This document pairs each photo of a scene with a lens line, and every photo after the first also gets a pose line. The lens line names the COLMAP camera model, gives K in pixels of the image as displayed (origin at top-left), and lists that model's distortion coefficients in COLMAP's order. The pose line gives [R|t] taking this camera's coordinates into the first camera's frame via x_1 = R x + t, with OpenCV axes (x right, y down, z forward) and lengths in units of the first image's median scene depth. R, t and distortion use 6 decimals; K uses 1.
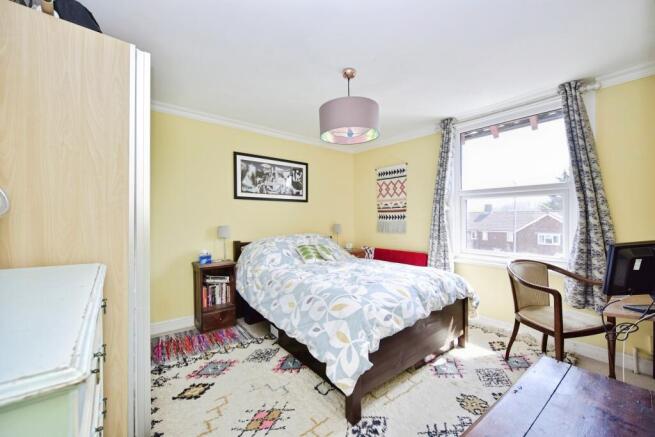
lens RADIAL K [[254.9, 0, 328.8], [0, 254.9, 220.3], [0, 0, 1]] dist [0.002421, 0.000054]
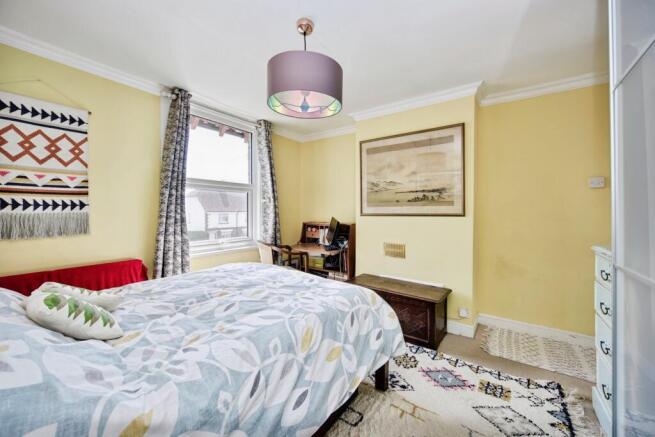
lens RADIAL K [[254.9, 0, 331.3], [0, 254.9, 206.9], [0, 0, 1]] dist [0.002421, 0.000054]
pose [[-0.251448, 0.010721, 0.967812, -0.383457], [-0.006123, 0.999901, -0.012667, -0.005273], [-0.967852, -0.009111, -0.251357, 0.604902]]
